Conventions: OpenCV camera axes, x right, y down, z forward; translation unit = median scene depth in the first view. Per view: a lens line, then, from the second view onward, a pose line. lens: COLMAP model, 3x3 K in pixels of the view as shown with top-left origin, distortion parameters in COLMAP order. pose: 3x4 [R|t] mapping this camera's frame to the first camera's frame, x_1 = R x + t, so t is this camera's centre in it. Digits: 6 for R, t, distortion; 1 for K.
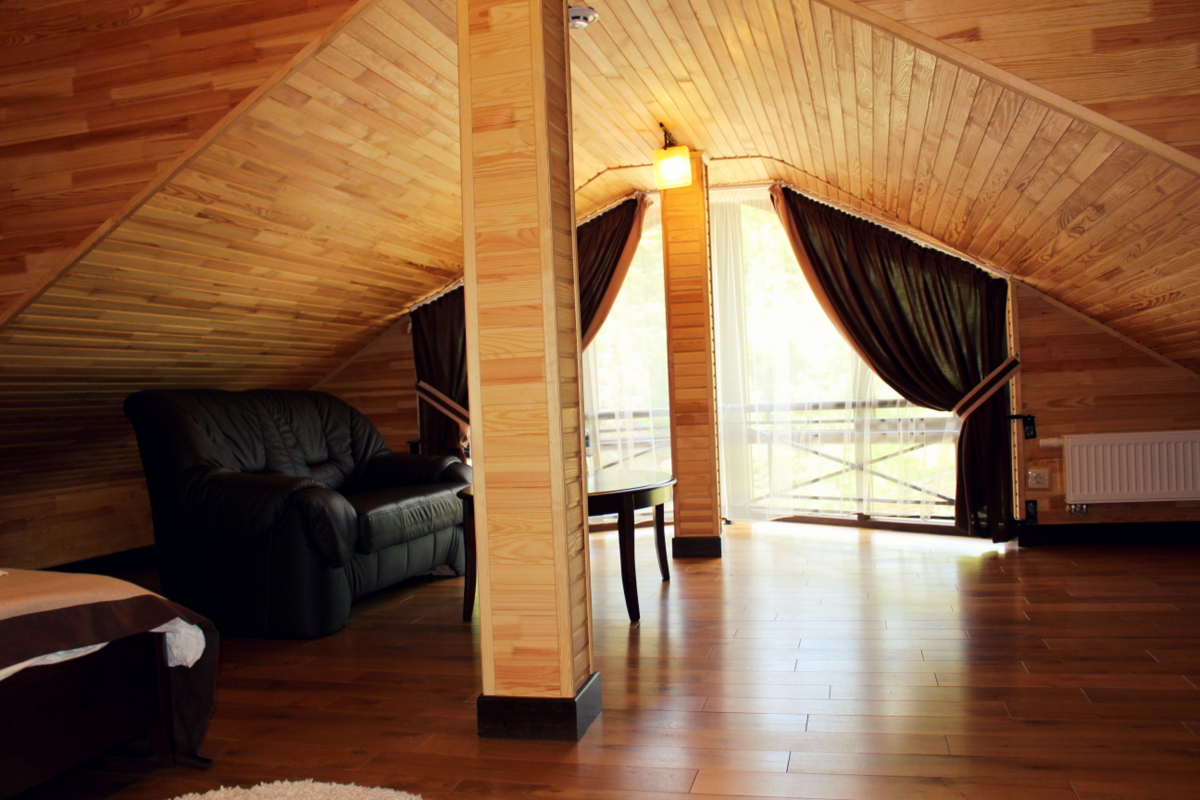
lens RADIAL K [[990.6, 0, 611.2], [0, 990.6, 402.2], [0, 0, 1]] dist [-0.151858, 0.117954]
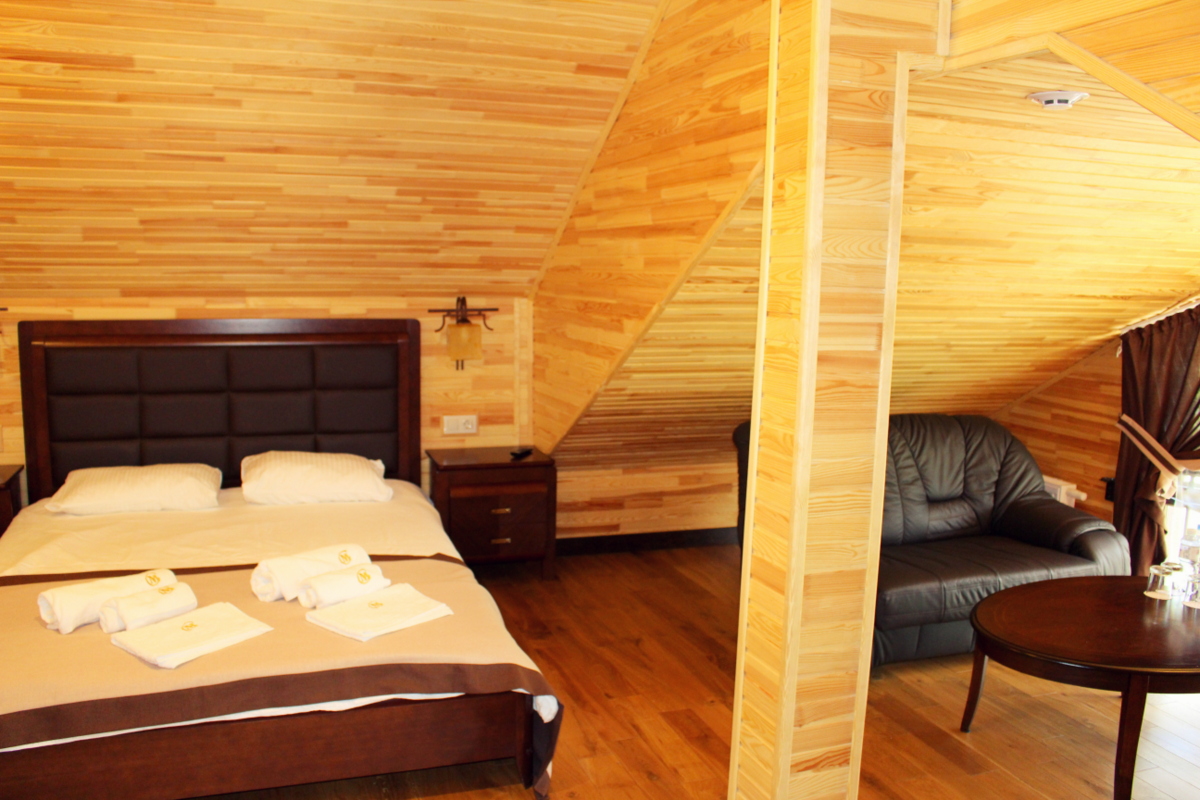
lens RADIAL K [[990.6, 0, 601.6], [0, 990.6, 404.3], [0, 0, 1]] dist [-0.151858, 0.117954]
pose [[0.557961, 0.175315, -0.811137, 0.286774], [-0.060191, 0.983406, 0.171144, -0.180326], [0.827681, -0.046668, 0.559255, 0.177715]]
